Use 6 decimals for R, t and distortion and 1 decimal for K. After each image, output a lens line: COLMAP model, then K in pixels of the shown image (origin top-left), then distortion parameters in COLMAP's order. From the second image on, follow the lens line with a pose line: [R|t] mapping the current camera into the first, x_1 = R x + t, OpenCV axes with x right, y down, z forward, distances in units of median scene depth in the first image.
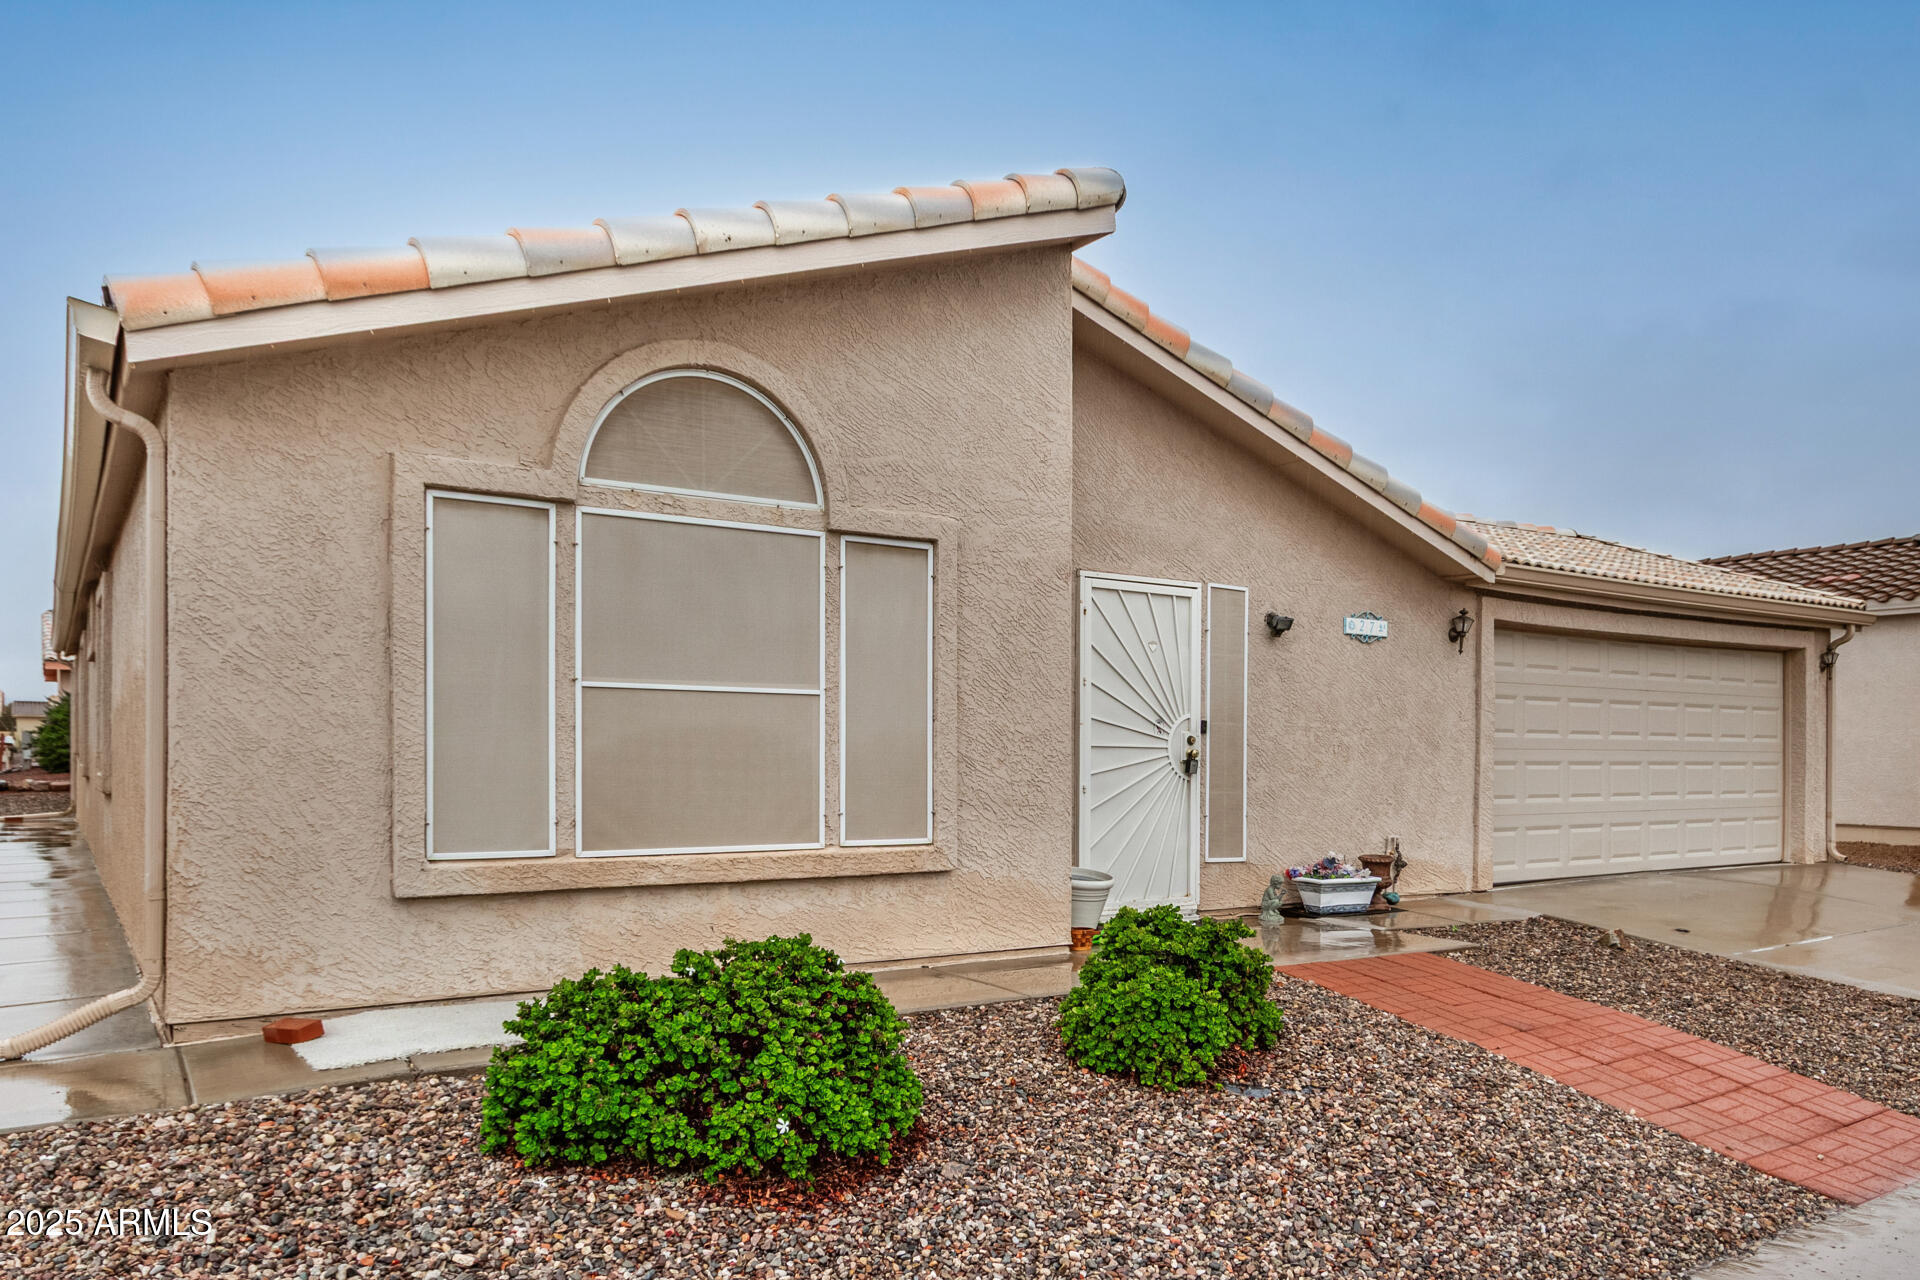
lens RADIAL K [[1335.6, 0, 1029.1], [0, 1335.6, 679.1], [0, 0, 1]] dist [-0.013489, 0.001039]
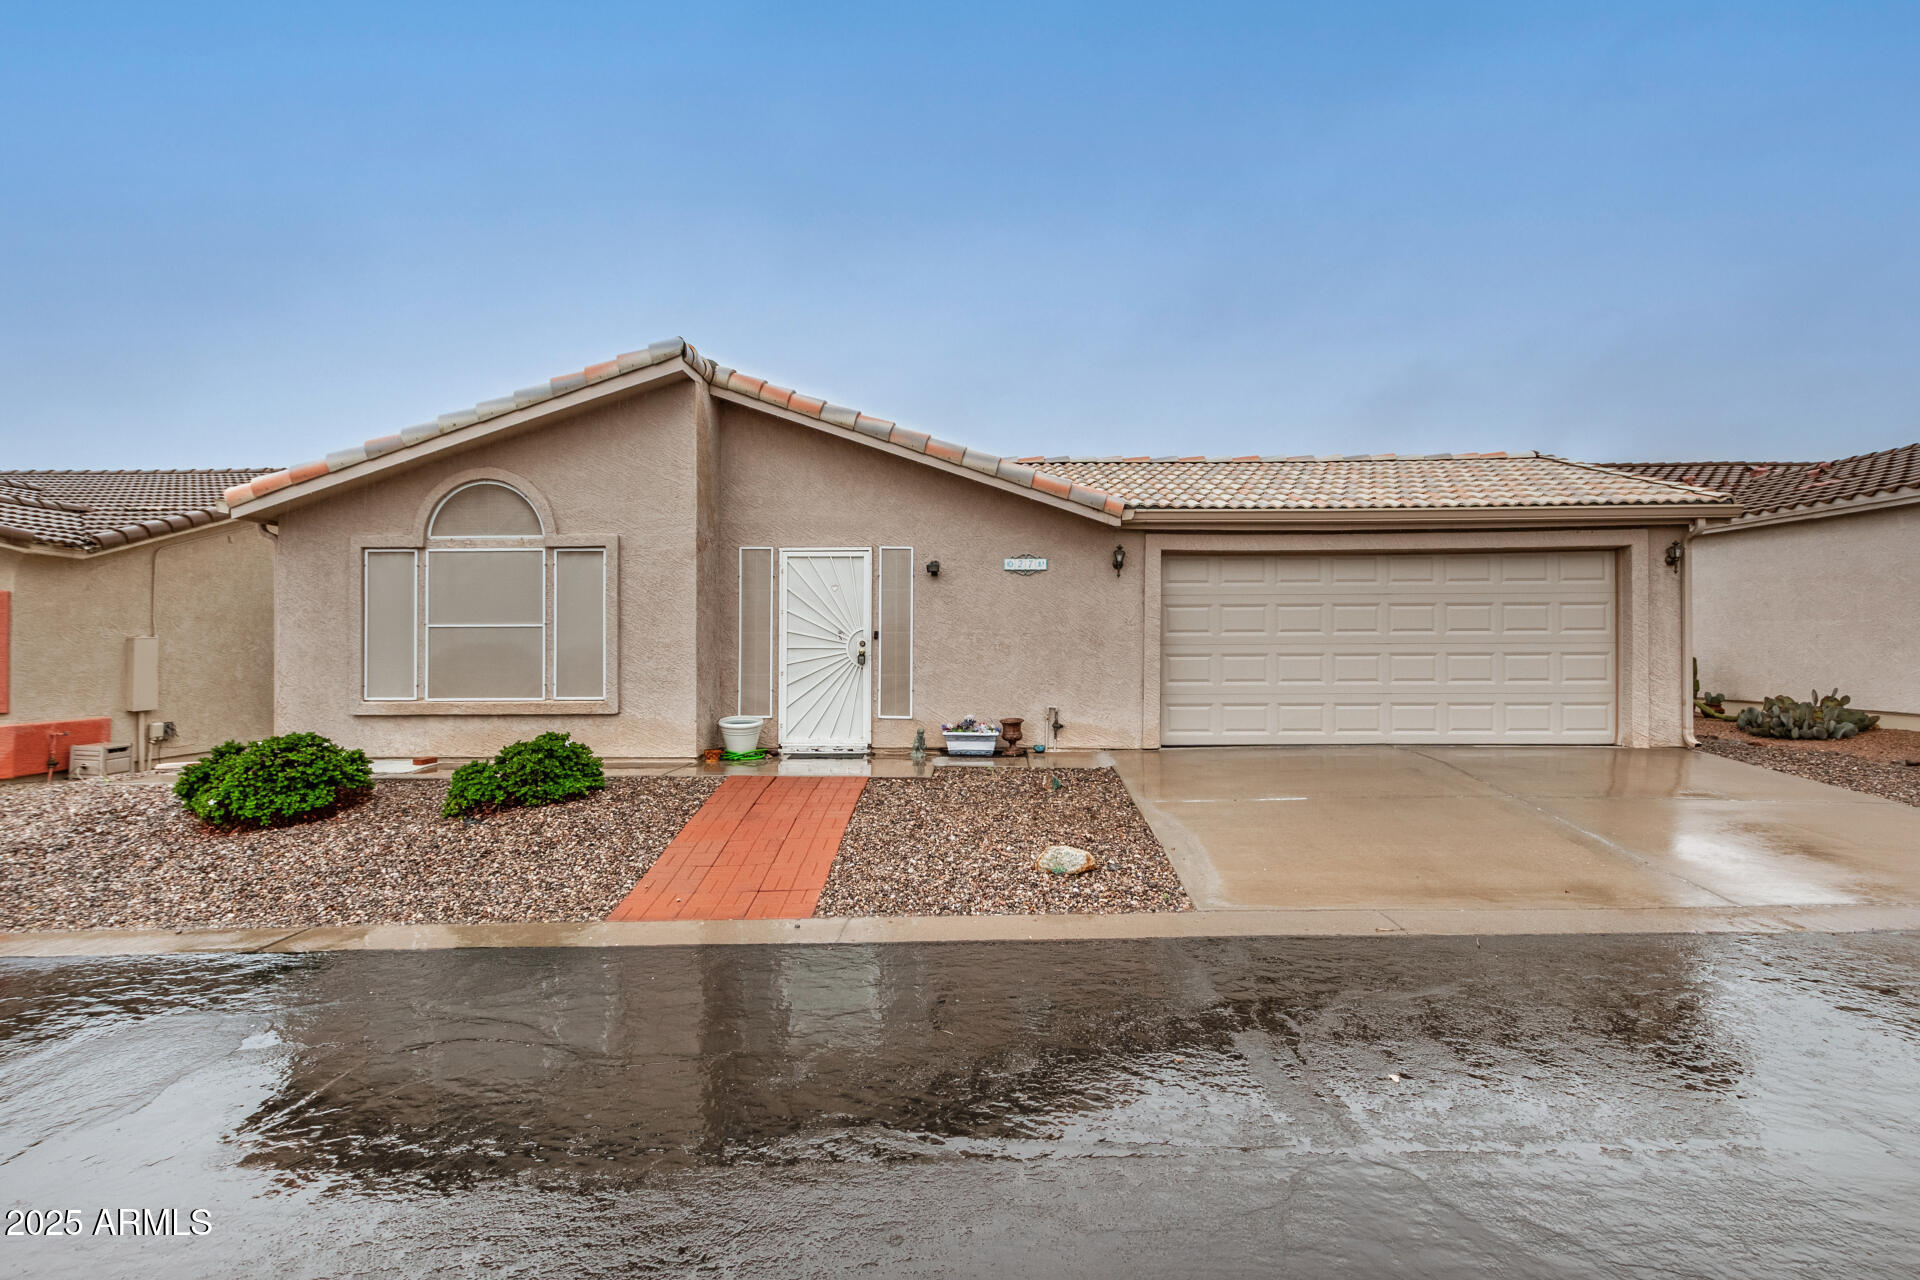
lens RADIAL K [[886.1, 0, 959.6], [0, 886.1, 581.0], [0, 0, 1]] dist [0.003115, -0.000043]
pose [[0.822504, -0.054883, -0.566105, 1.049520], [0.042206, 0.998479, -0.035478, 0.015599], [0.567191, 0.005288, 0.823569, 0.206270]]
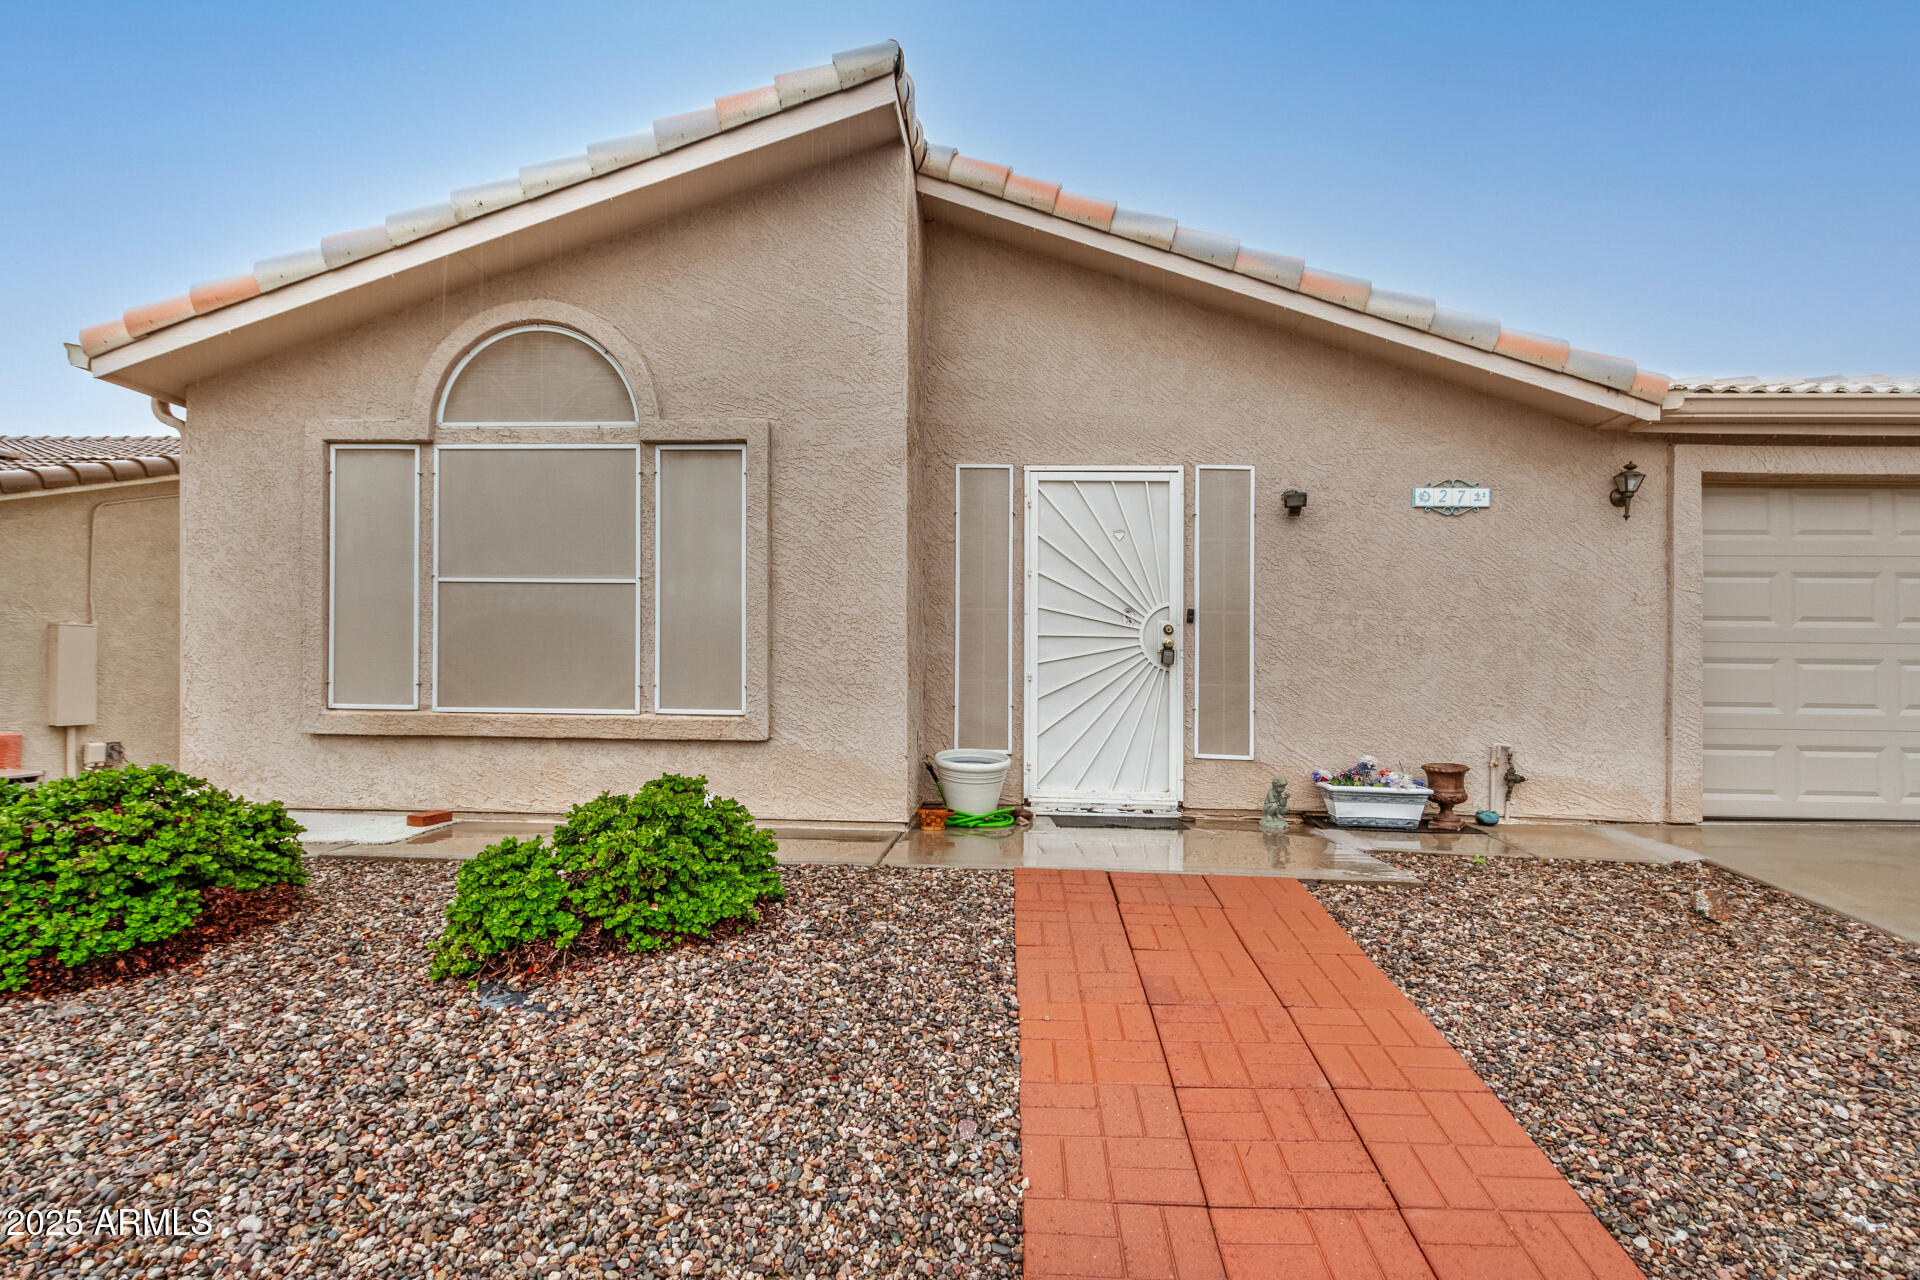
lens RADIAL K [[895.1, 0, 960.0], [0, 895.1, 640.0], [0, 0, 1]] dist [0.005747, 0.000409]
pose [[0.792388, -0.029483, -0.609305, 0.490389], [0.027232, 0.999545, -0.012951, 0.071526], [0.609409, -0.006330, 0.792831, 0.495969]]
